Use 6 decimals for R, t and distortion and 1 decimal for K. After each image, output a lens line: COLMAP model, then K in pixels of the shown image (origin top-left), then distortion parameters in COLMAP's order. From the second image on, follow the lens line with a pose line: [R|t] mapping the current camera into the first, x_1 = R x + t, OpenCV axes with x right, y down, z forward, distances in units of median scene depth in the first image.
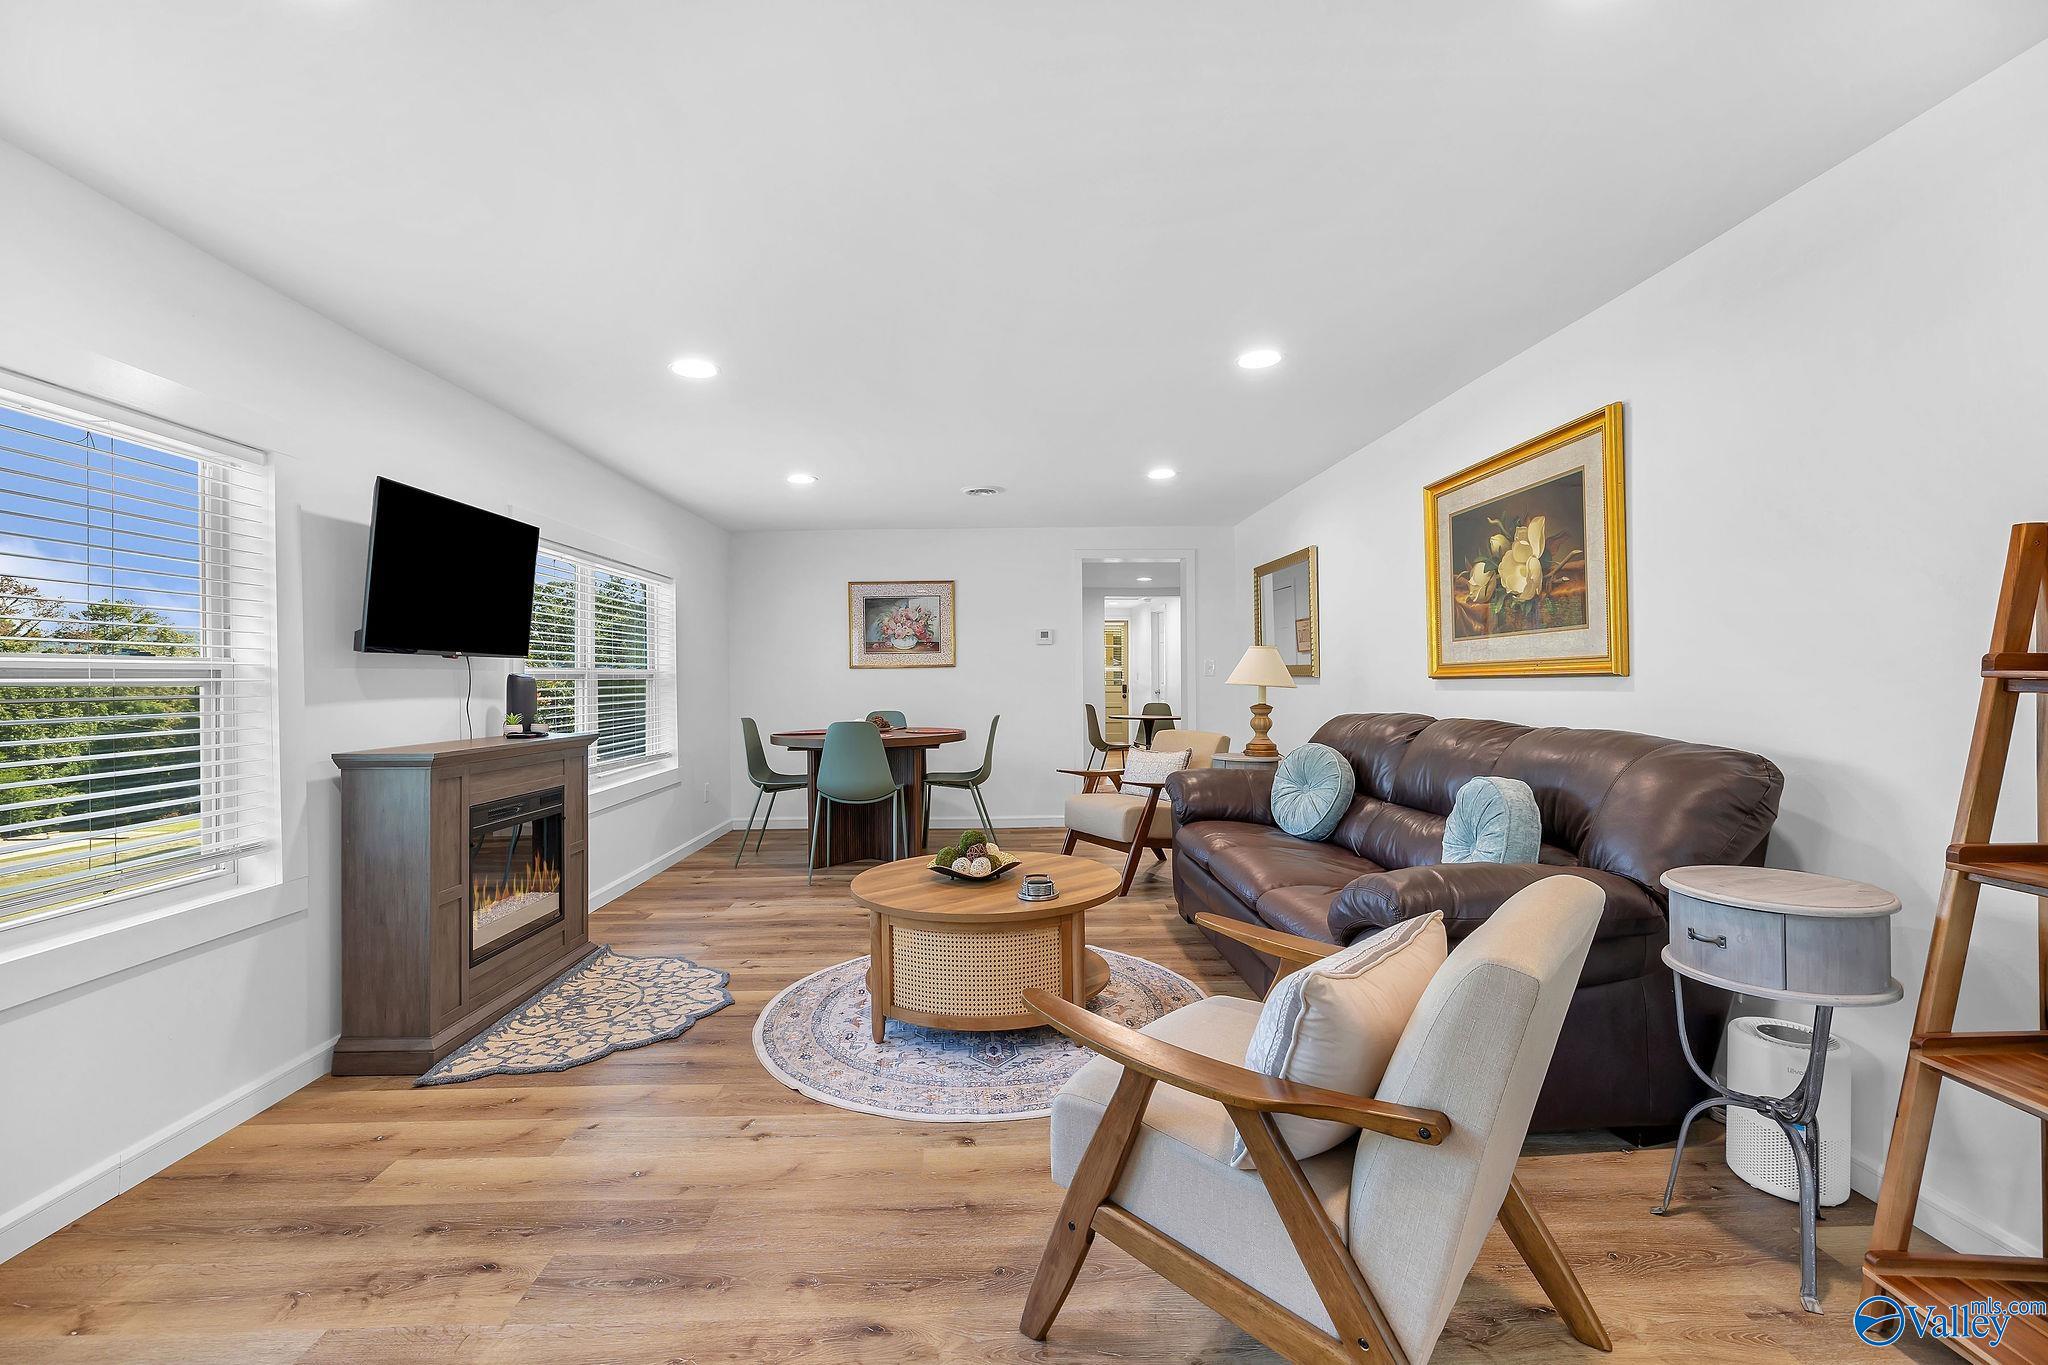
lens RADIAL K [[879.8, 0, 1024.0], [0, 879.8, 682.5], [0, 0, 1]] dist [0.001911, -0.000002]
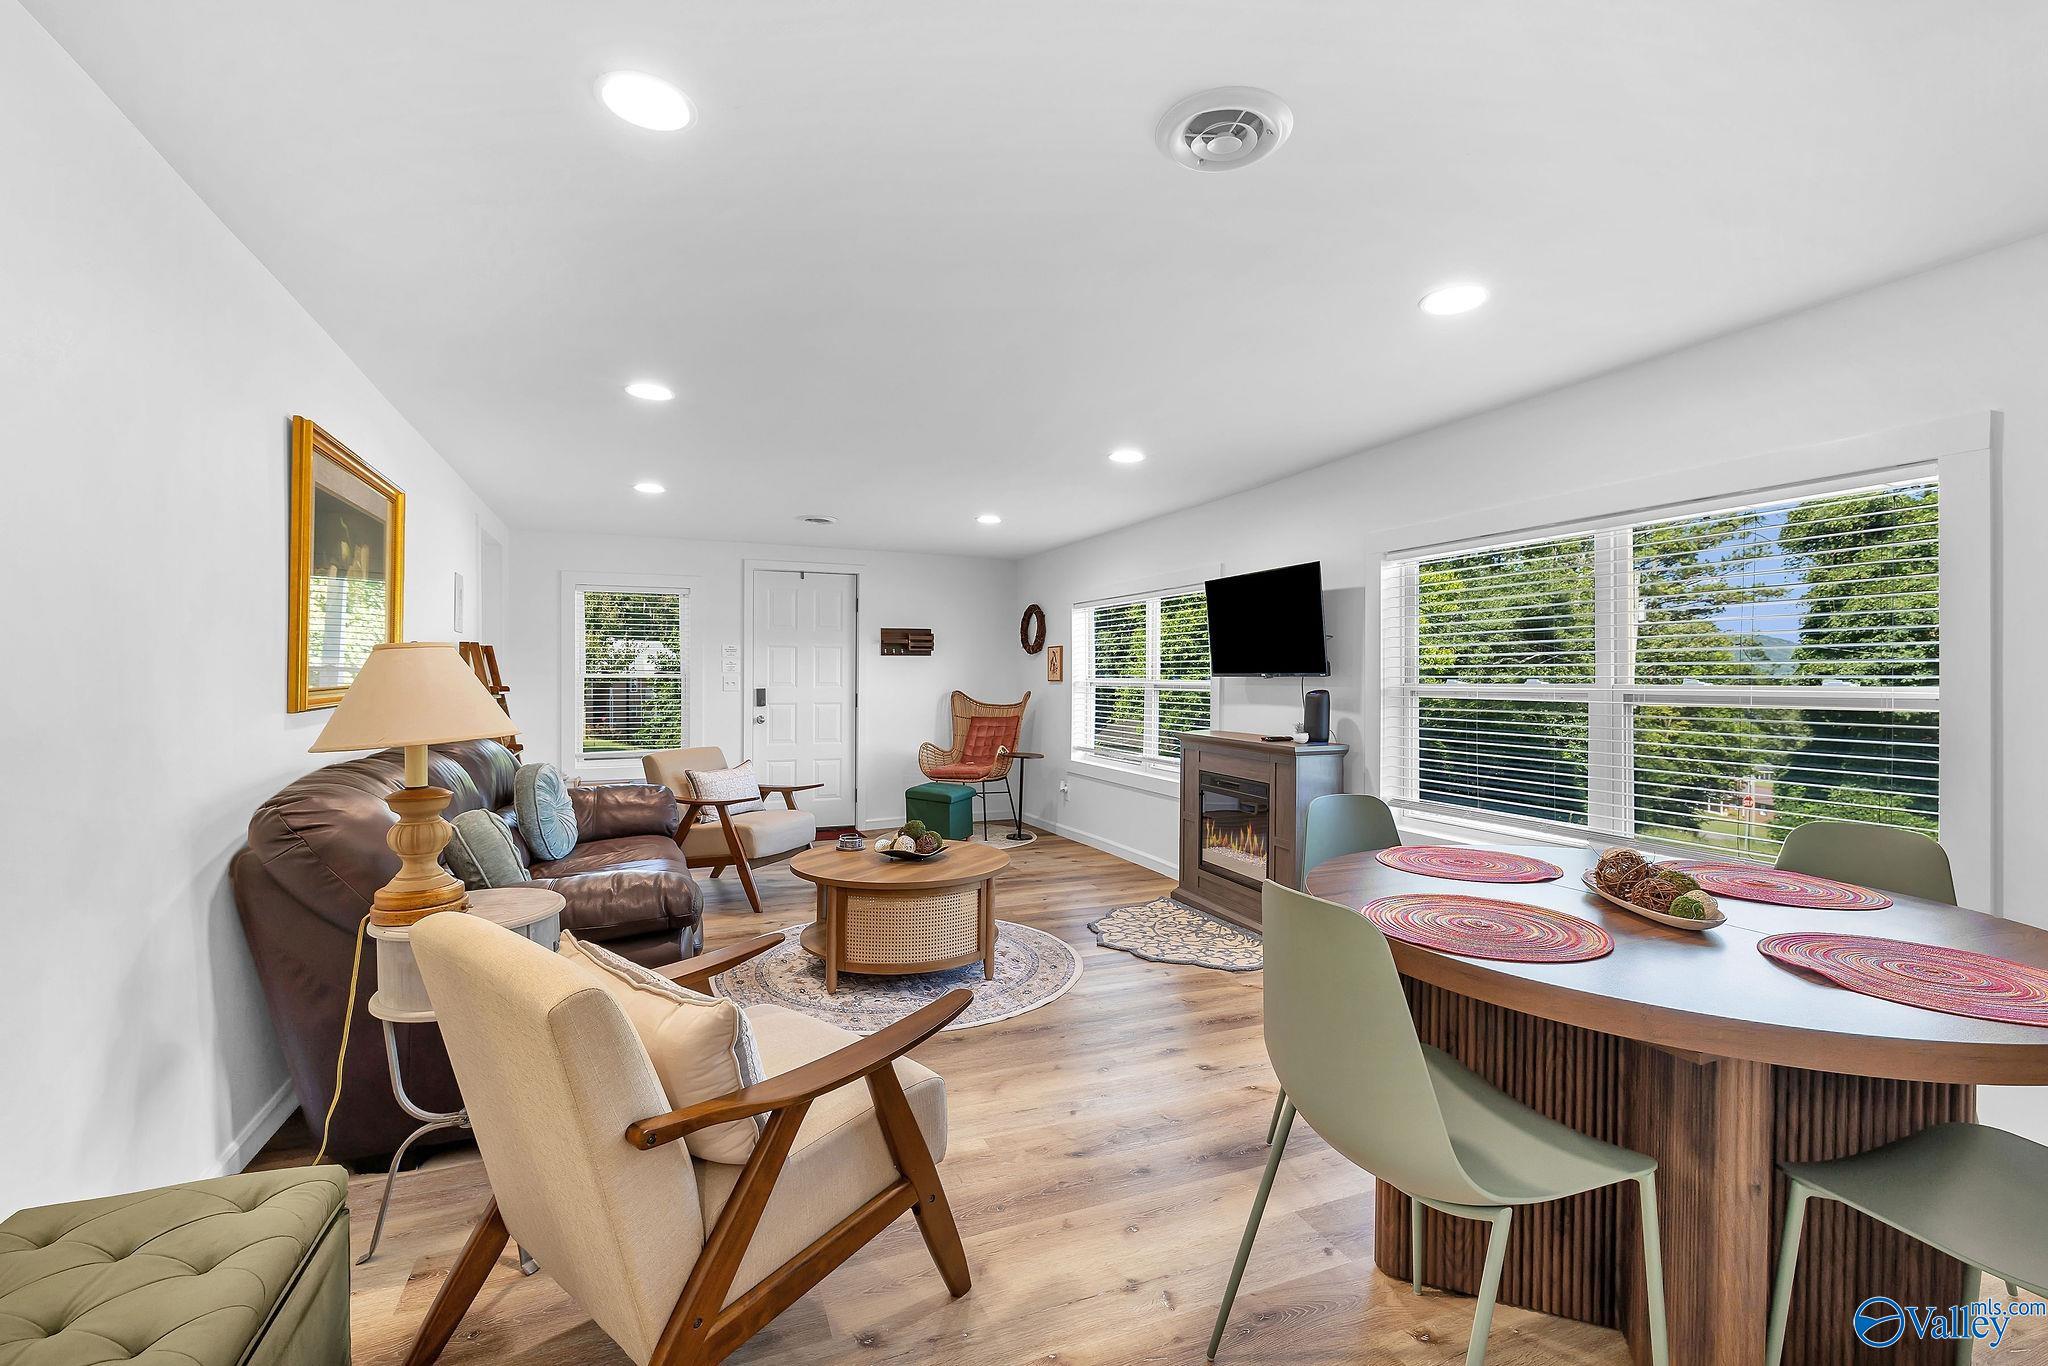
lens RADIAL K [[879.8, 0, 1024.0], [0, 879.8, 683.0], [0, 0, 1]] dist [0.001911, -0.000002]
pose [[-0.938899, 0.003501, -0.344174, 0.208984], [0.000221, 0.999954, 0.009569, -0.032083], [0.344192, 0.008908, -0.938857, 2.099002]]
